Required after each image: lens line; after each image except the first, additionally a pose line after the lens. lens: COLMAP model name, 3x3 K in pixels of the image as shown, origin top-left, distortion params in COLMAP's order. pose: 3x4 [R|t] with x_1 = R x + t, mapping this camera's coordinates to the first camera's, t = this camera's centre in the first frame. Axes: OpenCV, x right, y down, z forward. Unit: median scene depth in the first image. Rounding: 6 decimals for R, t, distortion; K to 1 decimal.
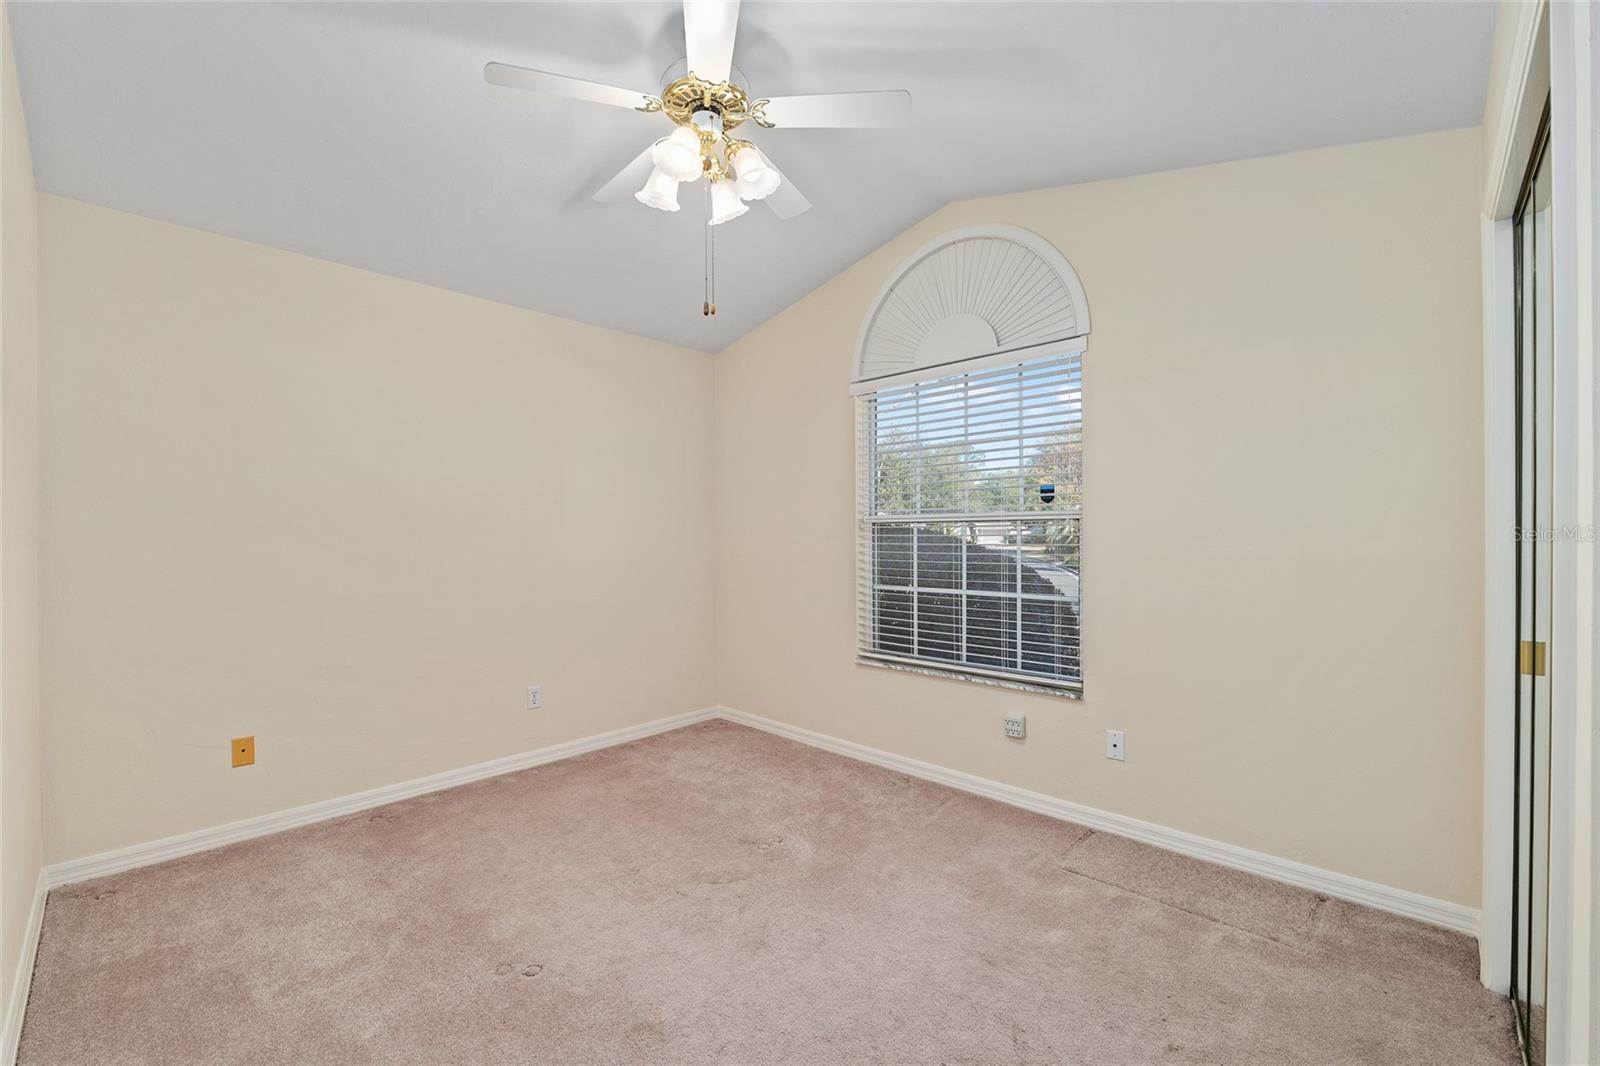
lens RADIAL K [[656.1, 0, 803.5], [0, 656.1, 526.0], [0, 0, 1]] dist [-0.009641, 0.000046]
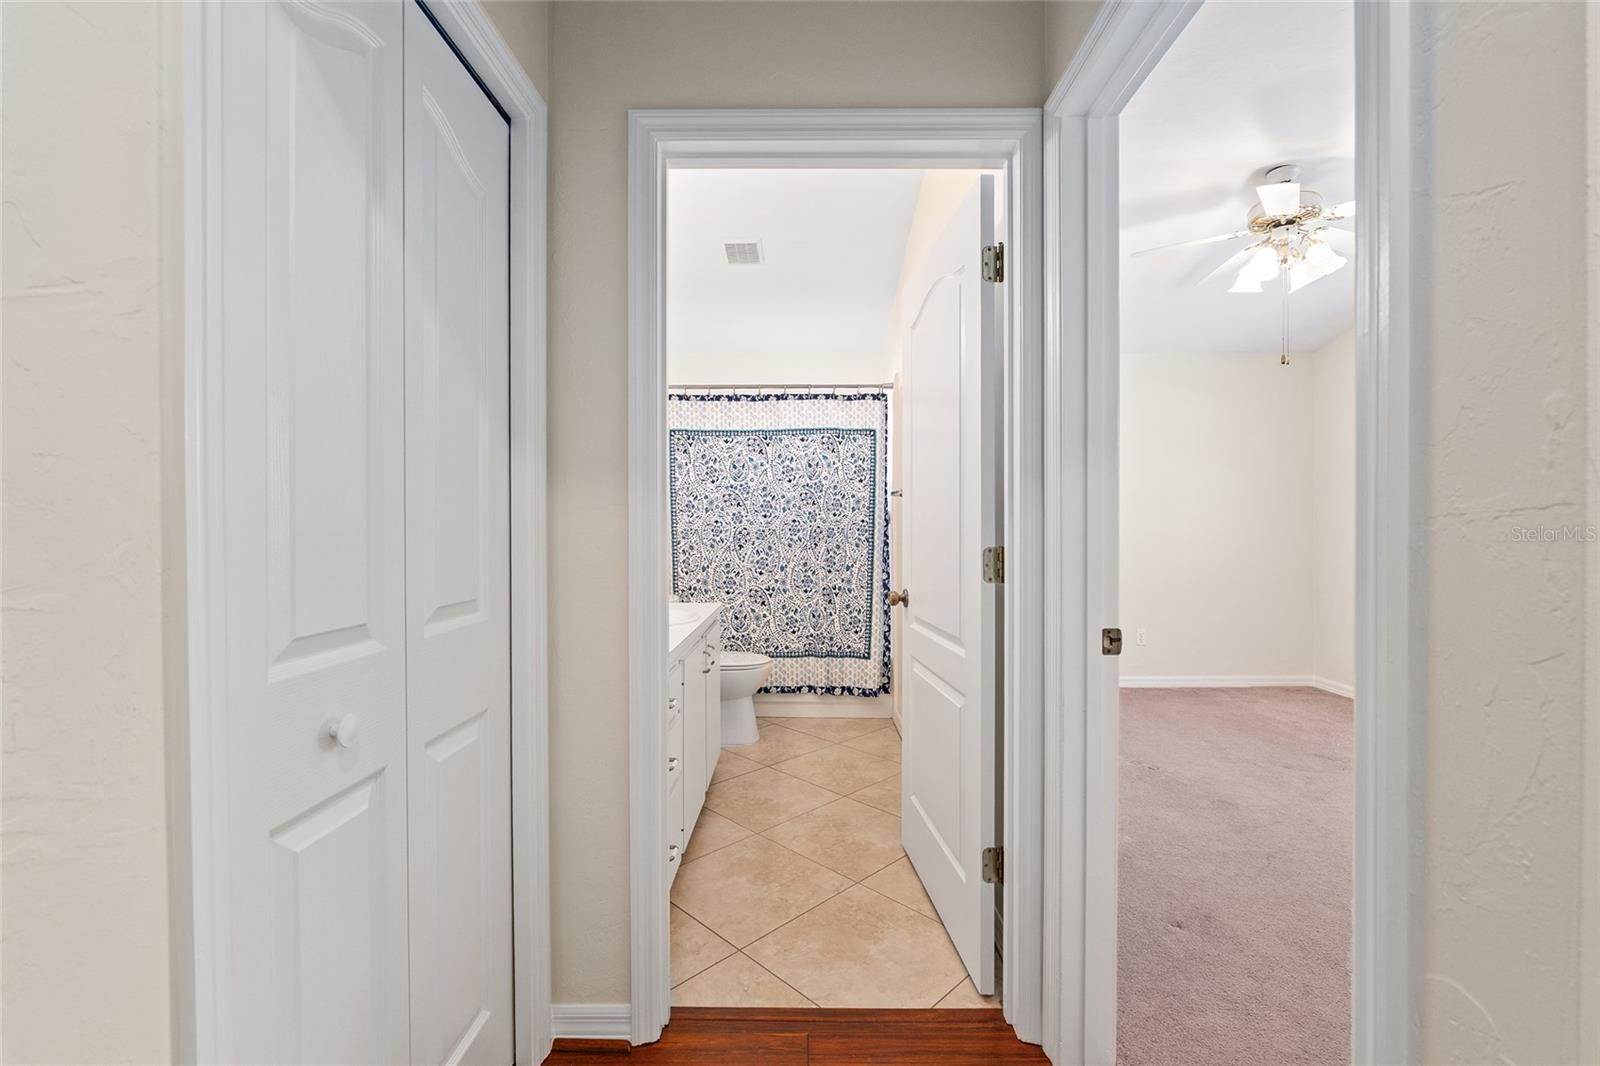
lens RADIAL K [[656.1, 0, 803.3], [0, 656.1, 532.3], [0, 0, 1]] dist [-0.009641, 0.000046]
pose [[0.673461, 0.016851, -0.739031, 0.186682], [0.006289, 0.999573, 0.028523, 0.001425], [0.739196, -0.023857, 0.673067, -0.680981]]
